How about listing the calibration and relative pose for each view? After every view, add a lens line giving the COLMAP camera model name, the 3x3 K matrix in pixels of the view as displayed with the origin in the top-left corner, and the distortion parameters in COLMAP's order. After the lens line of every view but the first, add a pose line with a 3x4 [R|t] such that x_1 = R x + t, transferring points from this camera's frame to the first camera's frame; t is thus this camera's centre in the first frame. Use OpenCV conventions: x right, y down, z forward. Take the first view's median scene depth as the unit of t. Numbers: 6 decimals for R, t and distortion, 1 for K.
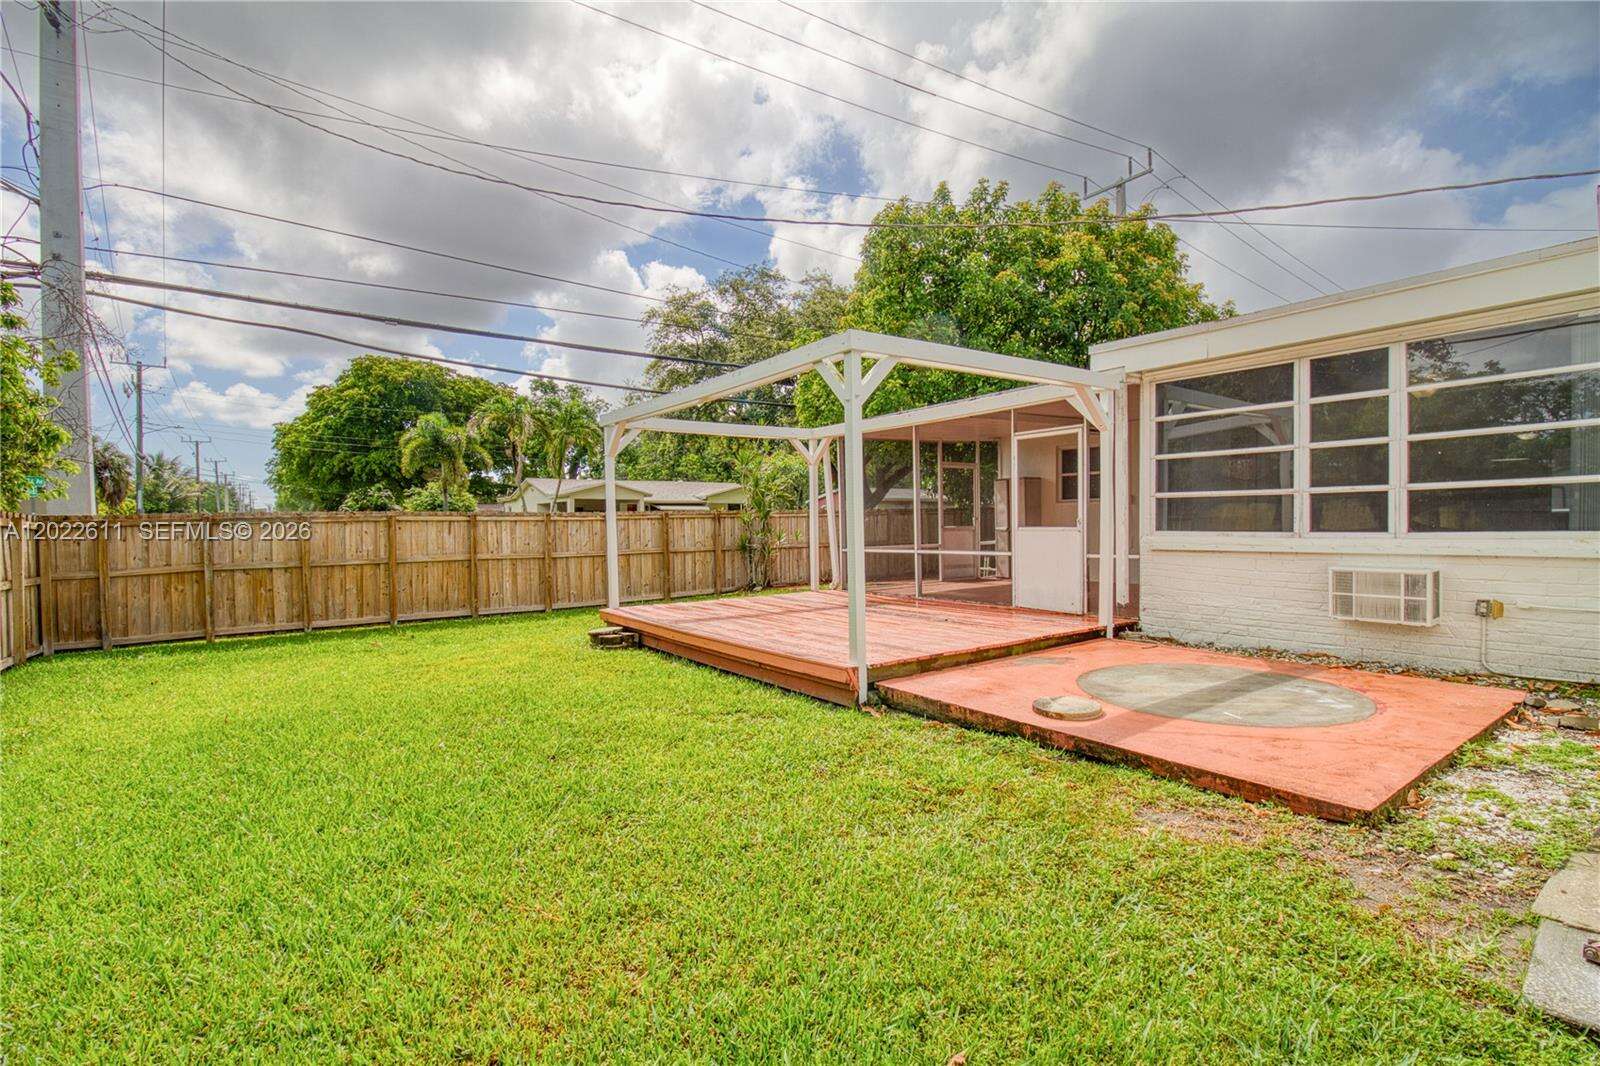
lens RADIAL K [[755.2, 0, 805.7], [0, 755.2, 537.7], [0, 0, 1]] dist [0.005669, -0.000098]
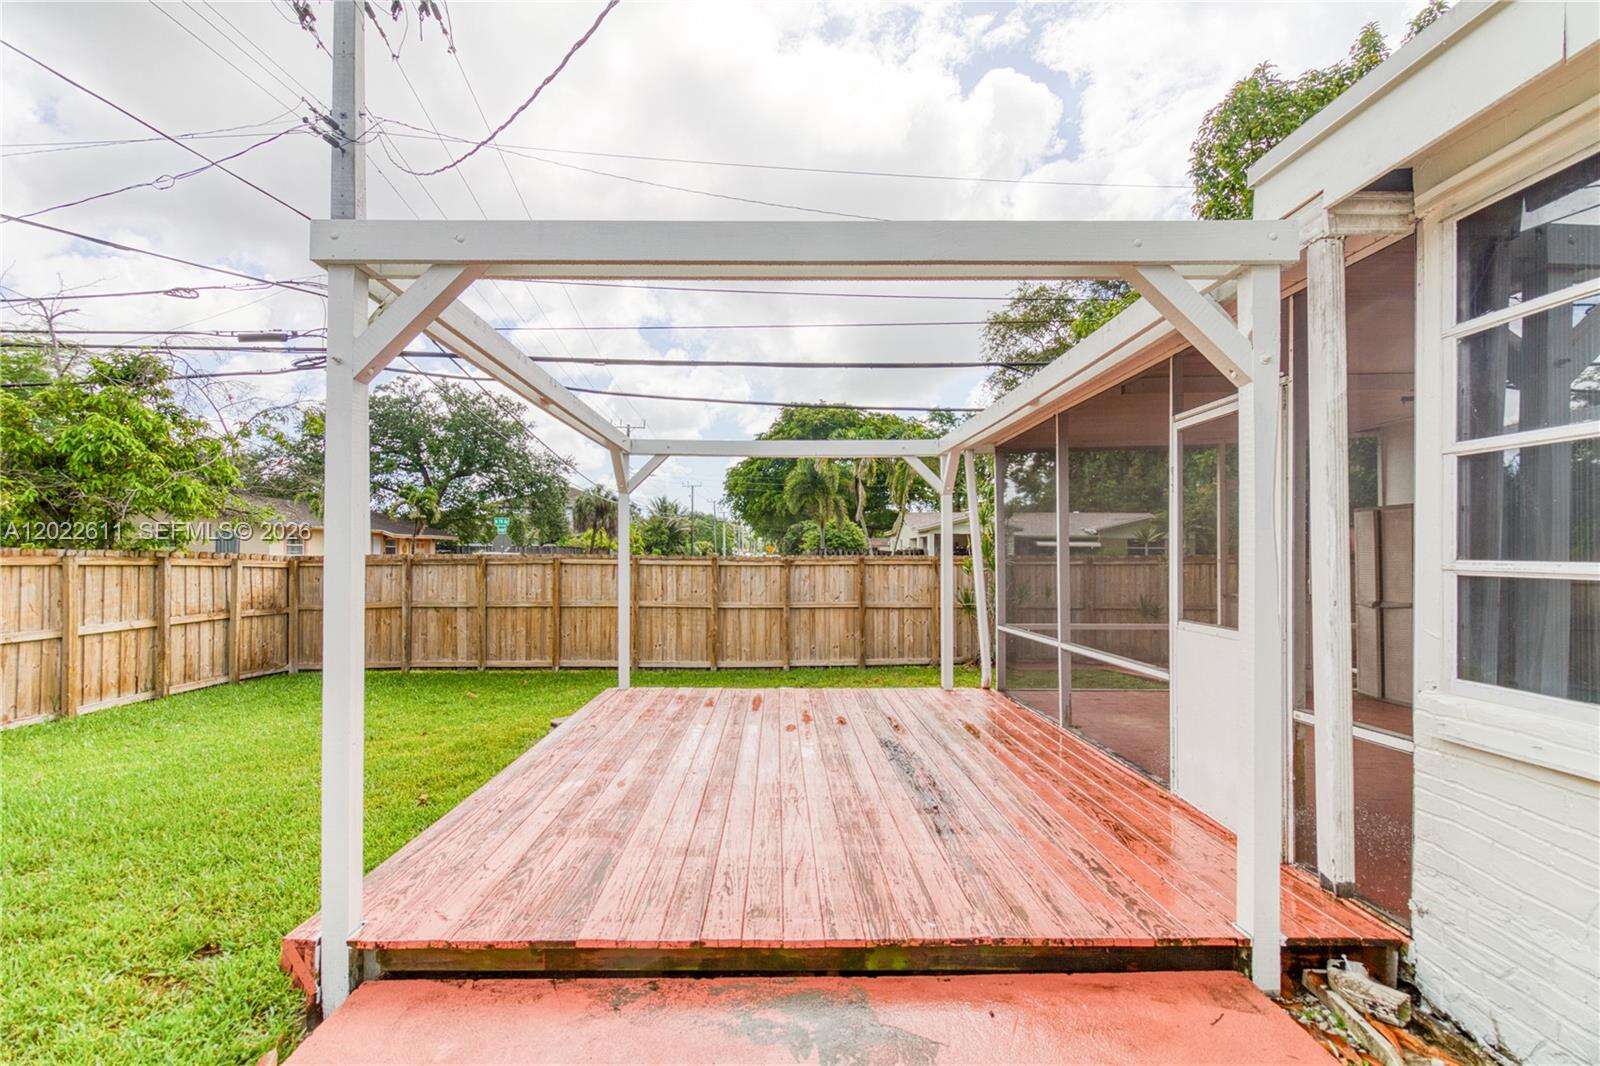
lens RADIAL K [[766.1, 0, 785.8], [0, 766.1, 548.7], [0, 0, 1]] dist [0.035354, 0.000050]
pose [[0.819534, 0.012319, -0.572898, 0.273068], [-0.028125, 0.999429, -0.018743, -0.032414], [0.572340, 0.031473, 0.819412, 0.367803]]
